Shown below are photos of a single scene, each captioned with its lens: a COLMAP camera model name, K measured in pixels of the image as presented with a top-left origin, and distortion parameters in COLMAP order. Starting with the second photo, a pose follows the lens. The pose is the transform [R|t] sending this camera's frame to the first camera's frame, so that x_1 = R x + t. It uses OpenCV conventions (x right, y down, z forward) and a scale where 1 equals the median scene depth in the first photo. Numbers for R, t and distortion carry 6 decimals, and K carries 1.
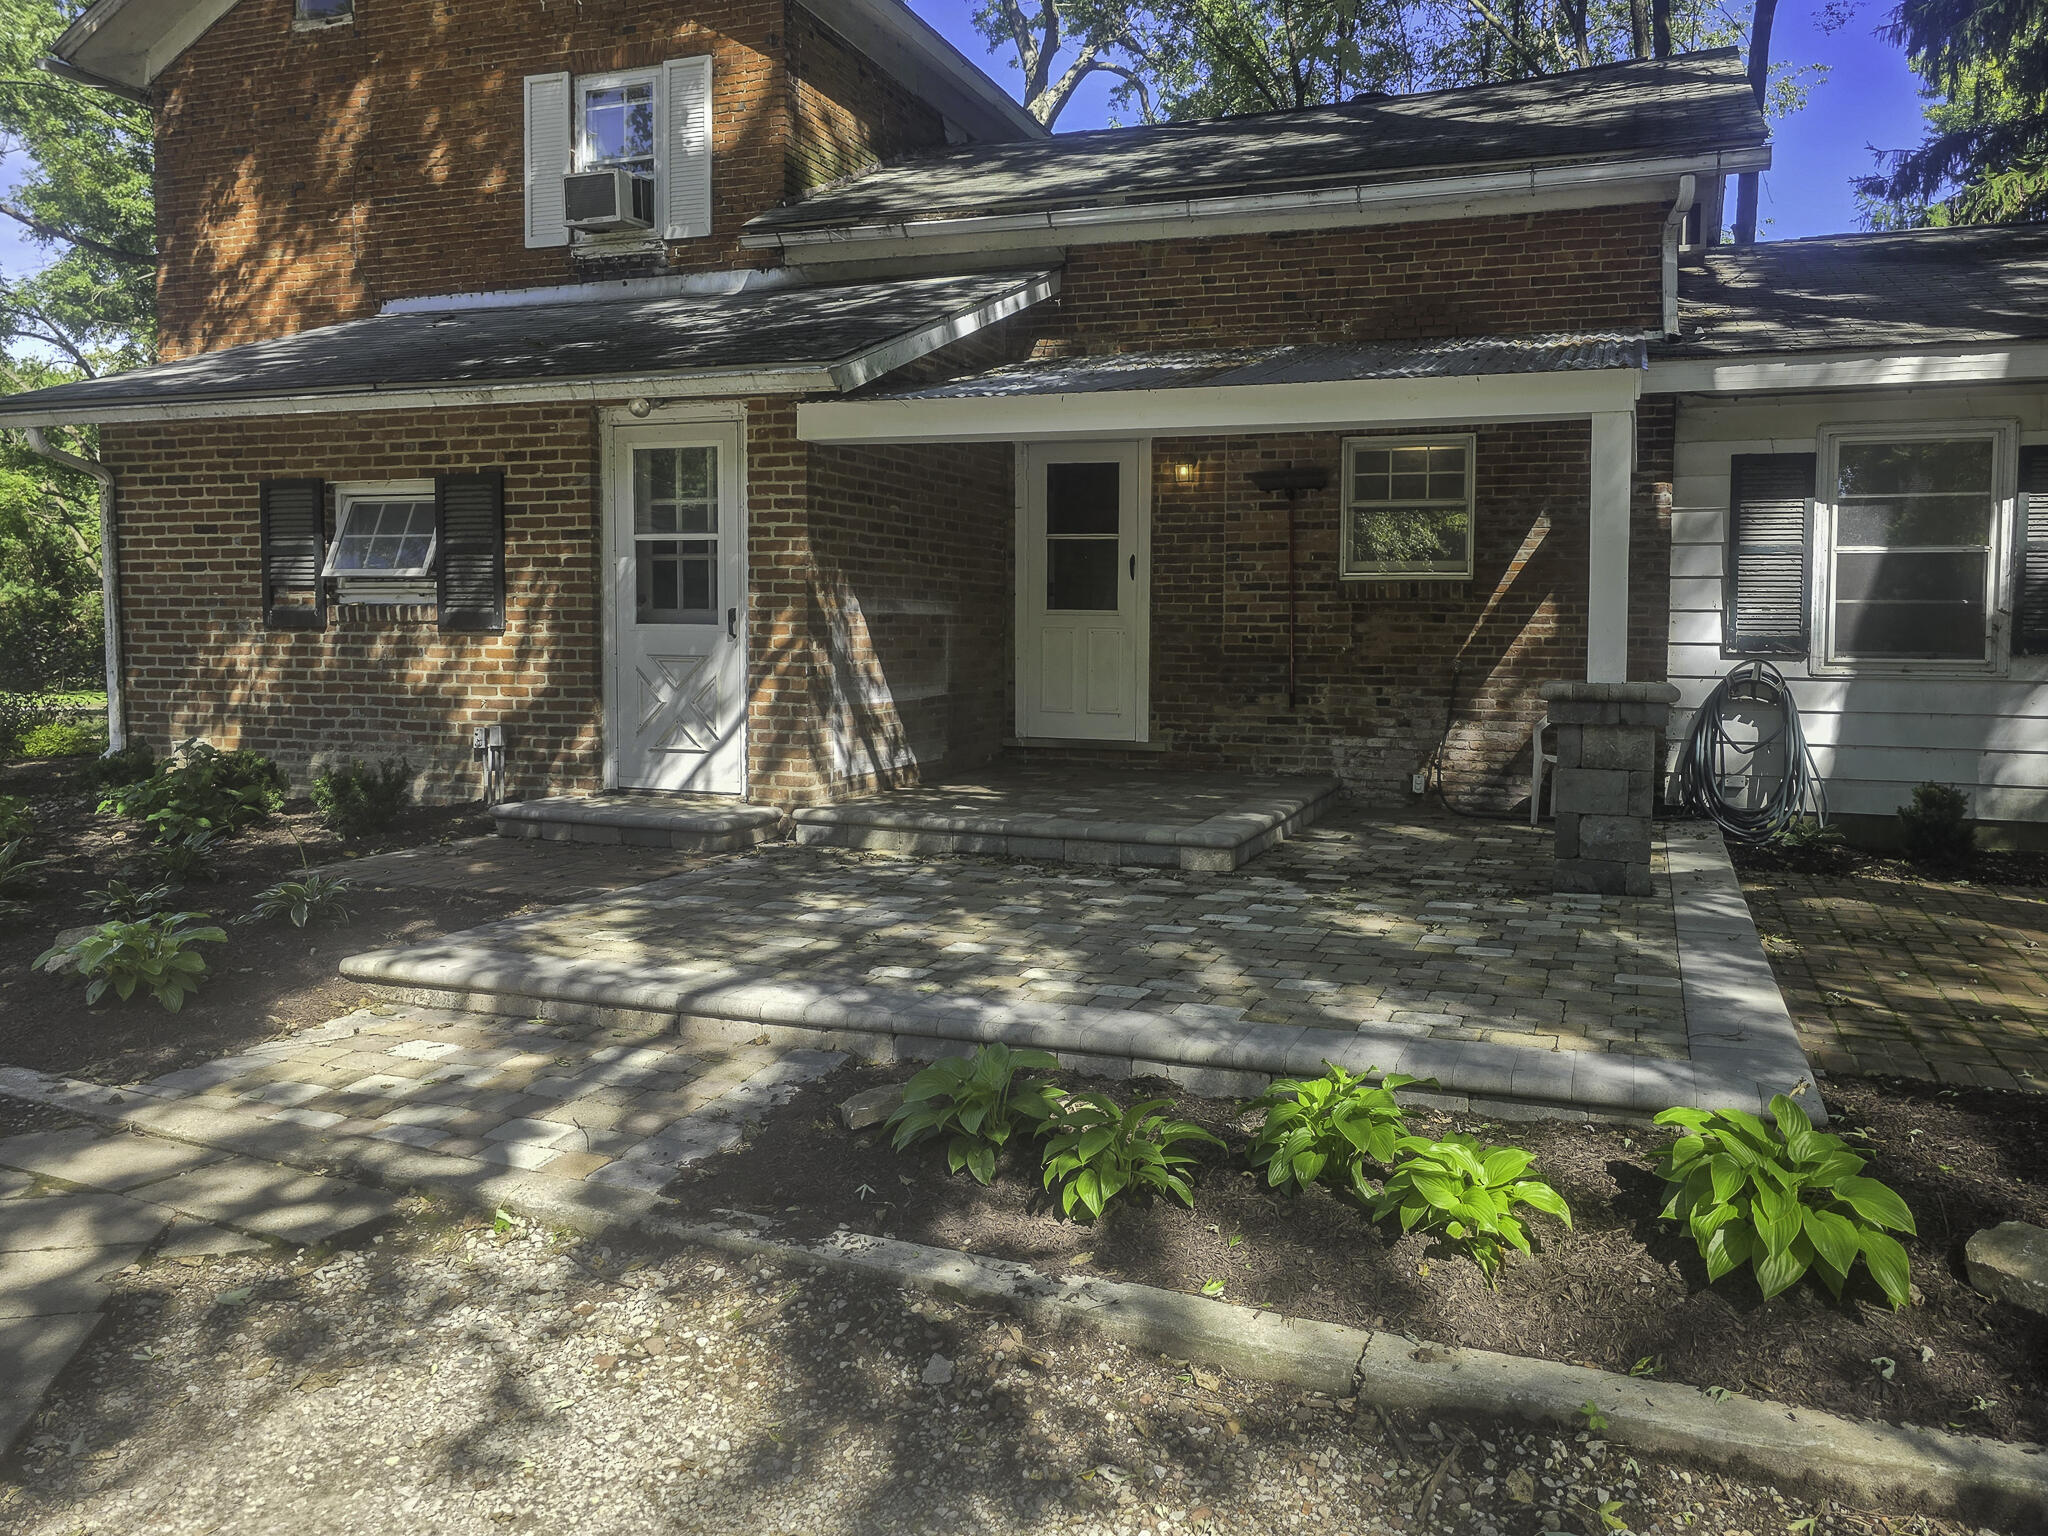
lens RADIAL K [[1414.3, 0, 1059.8], [0, 1414.3, 715.3], [0, 0, 1]] dist [-0.019885, -0.012864]
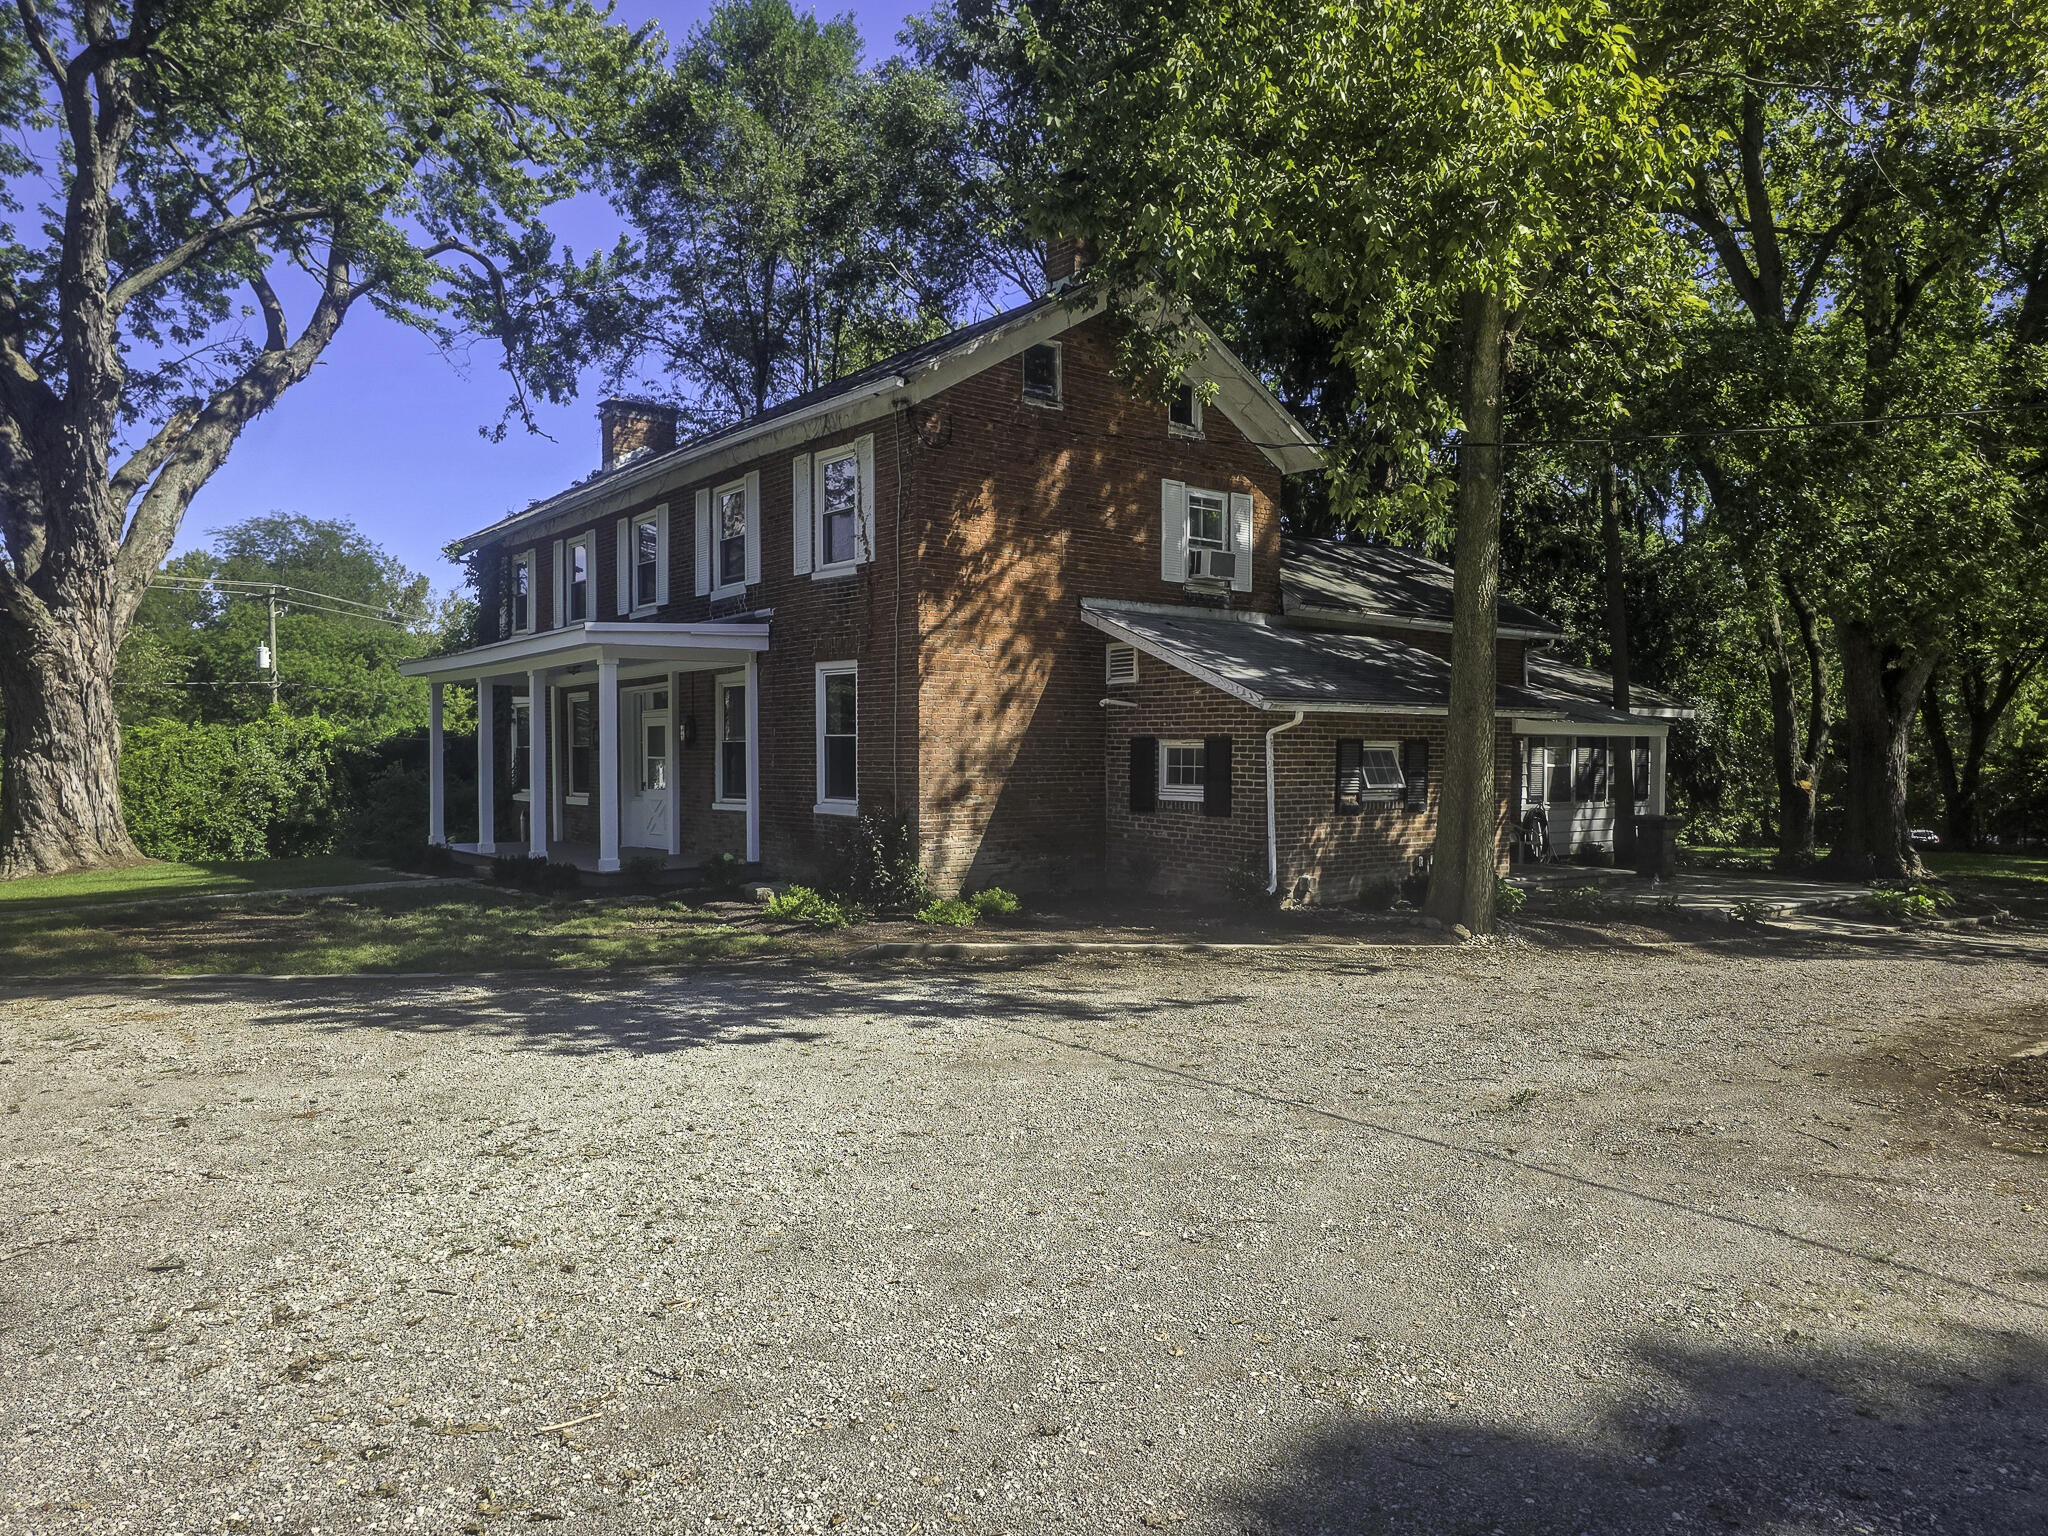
lens RADIAL K [[1414.3, 0, 1025.6], [0, 1414.3, 769.5], [0, 0, 1]] dist [-0.019885, -0.012864]
pose [[0.560395, -0.013453, 0.828116, -1.782462], [0.054579, 0.998295, -0.020717, -0.080111], [-0.826425, 0.056807, 0.560174, 0.199108]]
